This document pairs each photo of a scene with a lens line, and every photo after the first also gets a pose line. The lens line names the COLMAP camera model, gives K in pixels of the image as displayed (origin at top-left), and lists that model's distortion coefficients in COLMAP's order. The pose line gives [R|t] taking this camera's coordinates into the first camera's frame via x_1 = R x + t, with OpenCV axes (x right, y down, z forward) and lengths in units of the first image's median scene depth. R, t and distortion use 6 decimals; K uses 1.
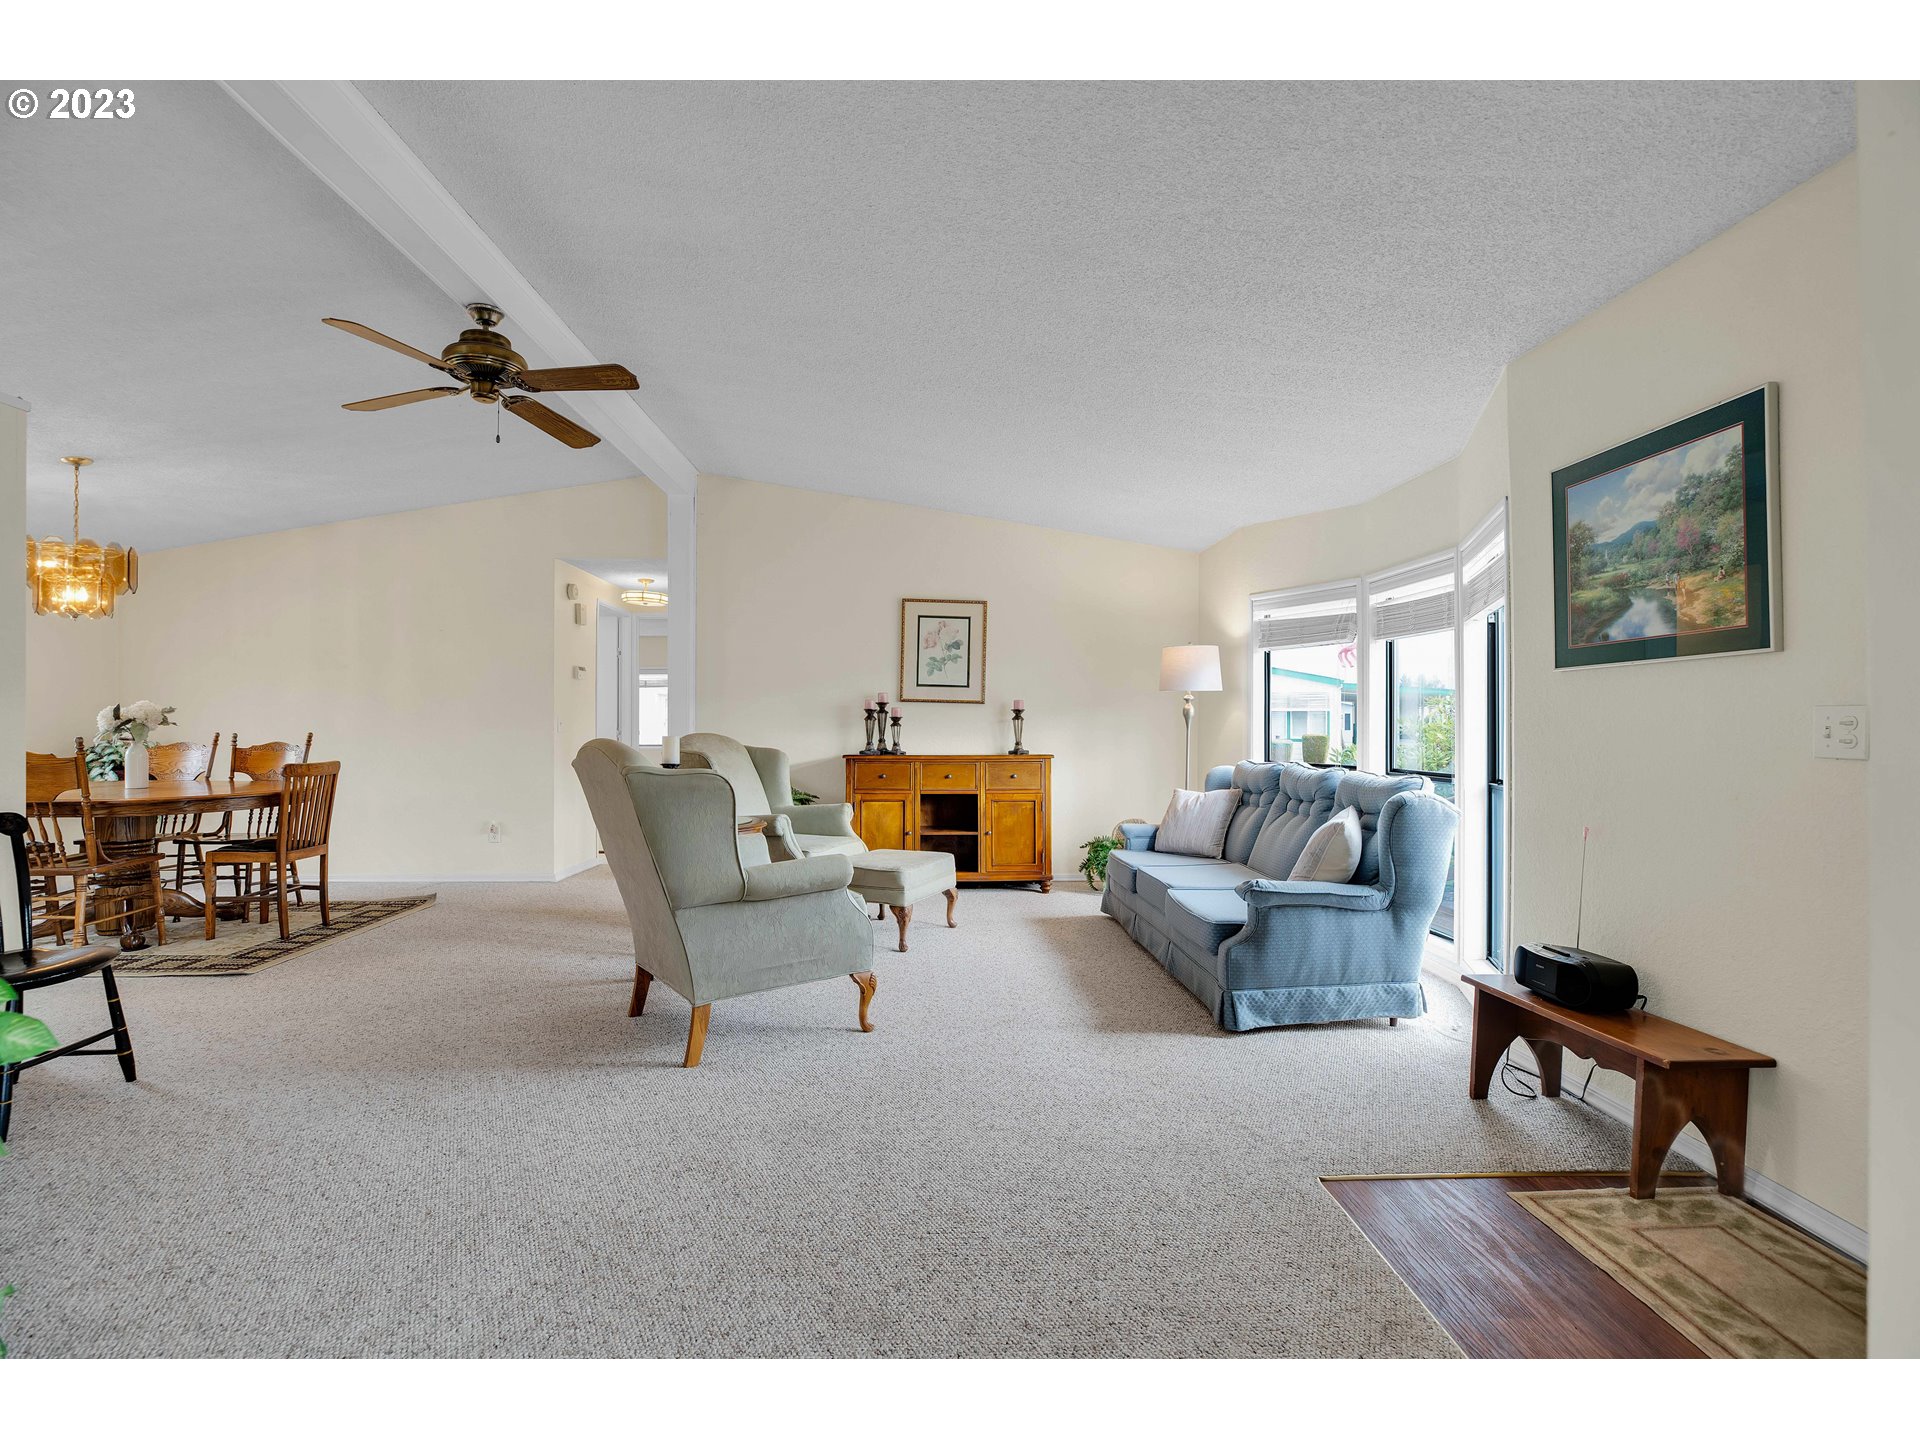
lens RADIAL K [[891.1, 0, 960.0], [0, 891.1, 720.0], [0, 0, 1]] dist [-0.044778, 0.012190]
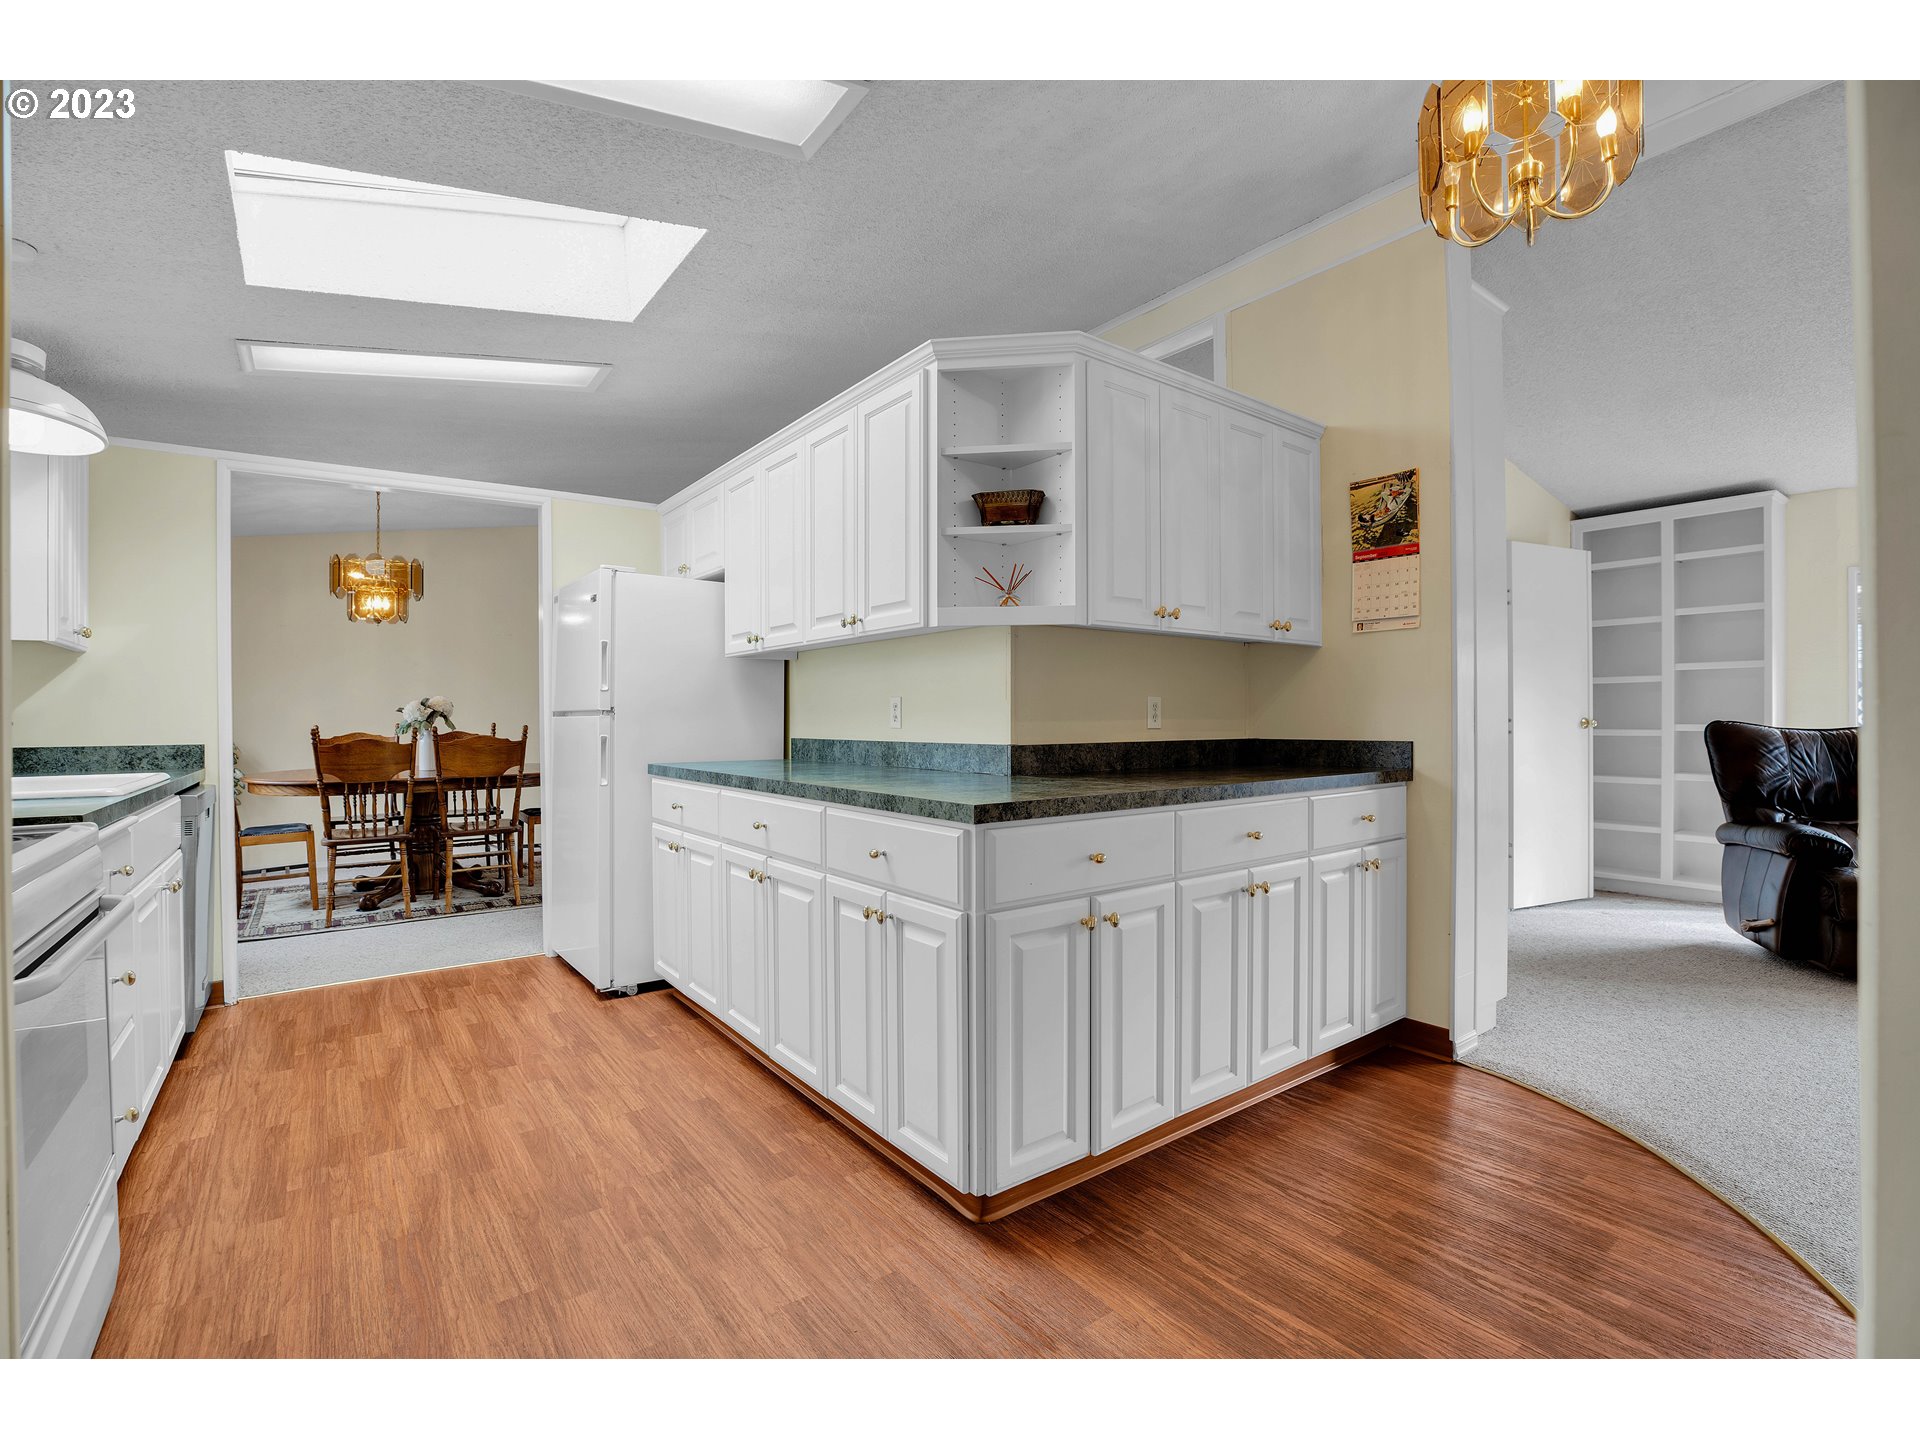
lens RADIAL K [[874.4, 0, 958.2], [0, 874.4, 717.7], [0, 0, 1]] dist [-0.044752, 0.010644]
pose [[0.829421, -0.003982, 0.558609, -1.125529], [-0.000031, 0.999974, 0.007175, -0.000797], [-0.558624, -0.005968, 0.829400, -0.421390]]
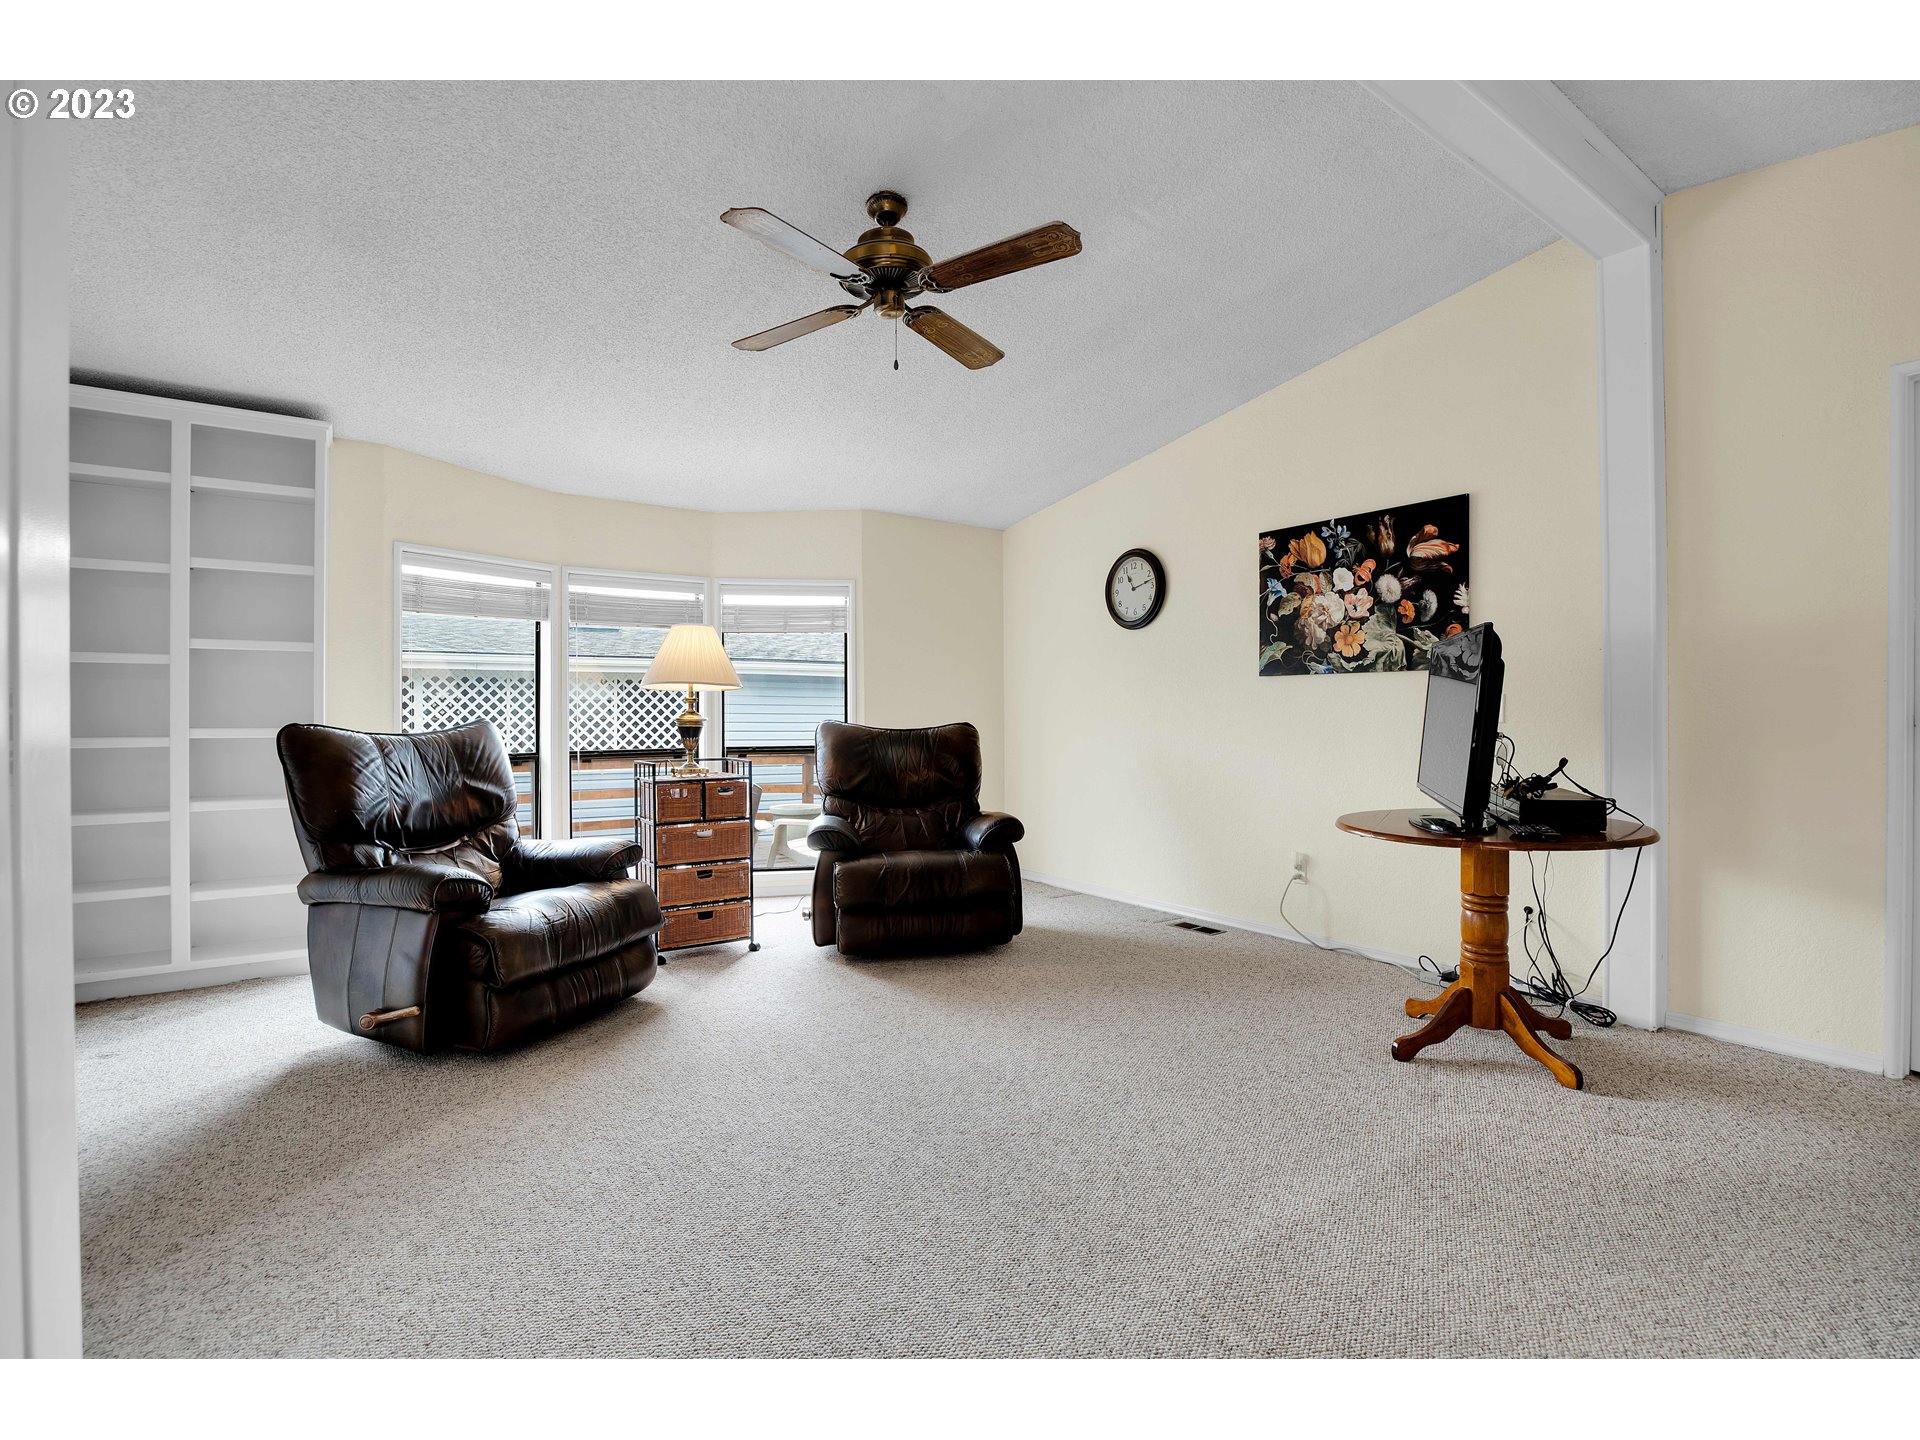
lens RADIAL K [[891.1, 0, 960.0], [0, 891.1, 720.0], [0, 0, 1]] dist [-0.044778, 0.012190]
pose [[-0.535501, -0.005843, 0.844514, -0.684490], [-0.008124, 0.999965, 0.001768, 0.001426], [-0.844496, -0.005914, -0.535530, -0.157484]]
